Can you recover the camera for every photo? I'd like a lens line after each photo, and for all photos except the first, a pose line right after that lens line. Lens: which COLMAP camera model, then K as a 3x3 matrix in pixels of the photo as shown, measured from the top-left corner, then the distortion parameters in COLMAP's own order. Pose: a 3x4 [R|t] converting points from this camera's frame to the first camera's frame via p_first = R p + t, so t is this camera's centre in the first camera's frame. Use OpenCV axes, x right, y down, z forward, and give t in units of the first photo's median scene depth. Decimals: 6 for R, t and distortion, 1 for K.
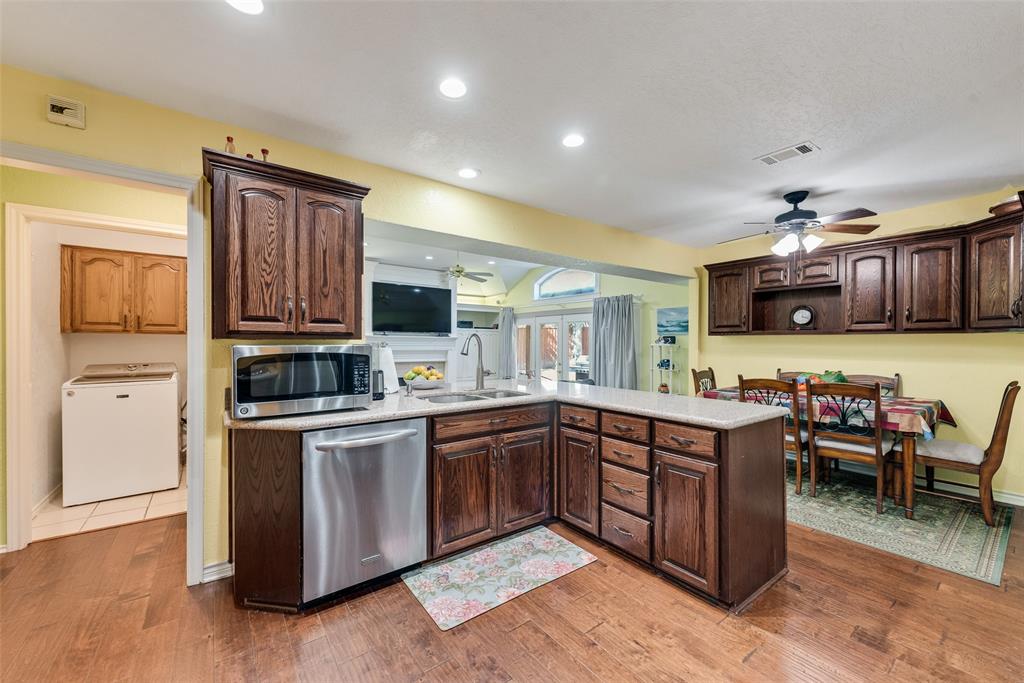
lens RADIAL K [[401.3, 0, 502.6], [0, 401.3, 344.3], [0, 0, 1]] dist [0.011260, -0.000305]
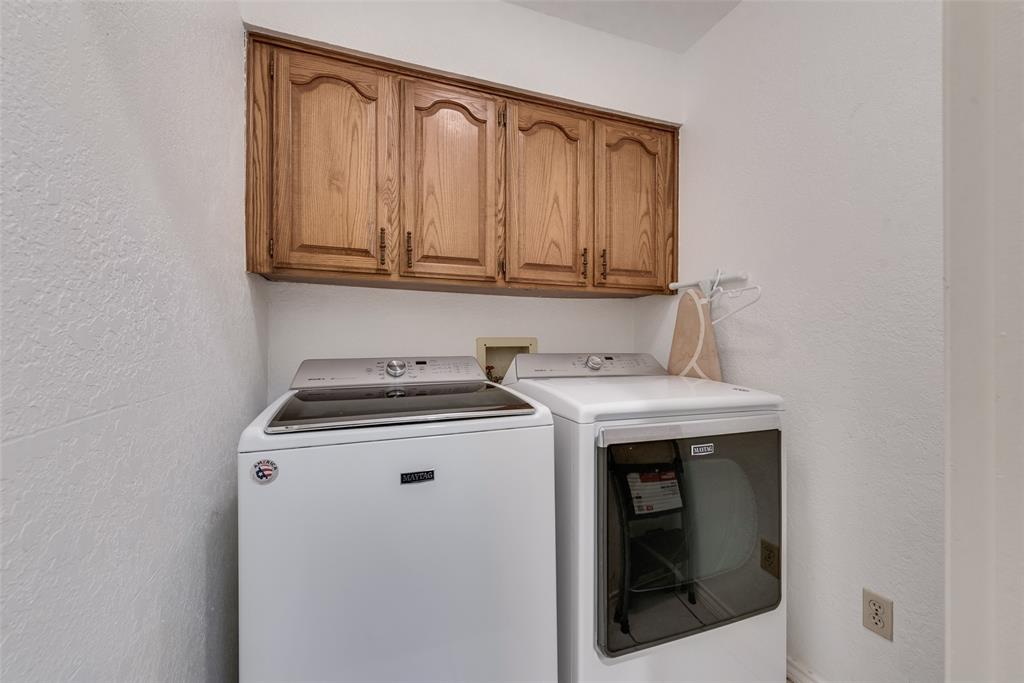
lens RADIAL K [[401.3, 0, 514.3], [0, 401.3, 342.5], [0, 0, 1]] dist [0.011260, -0.000305]
pose [[0.962310, -0.001585, -0.271952, -0.737950], [0.000170, 0.999986, -0.005228, 0.037065], [0.271956, 0.004985, 0.962297, 0.698281]]
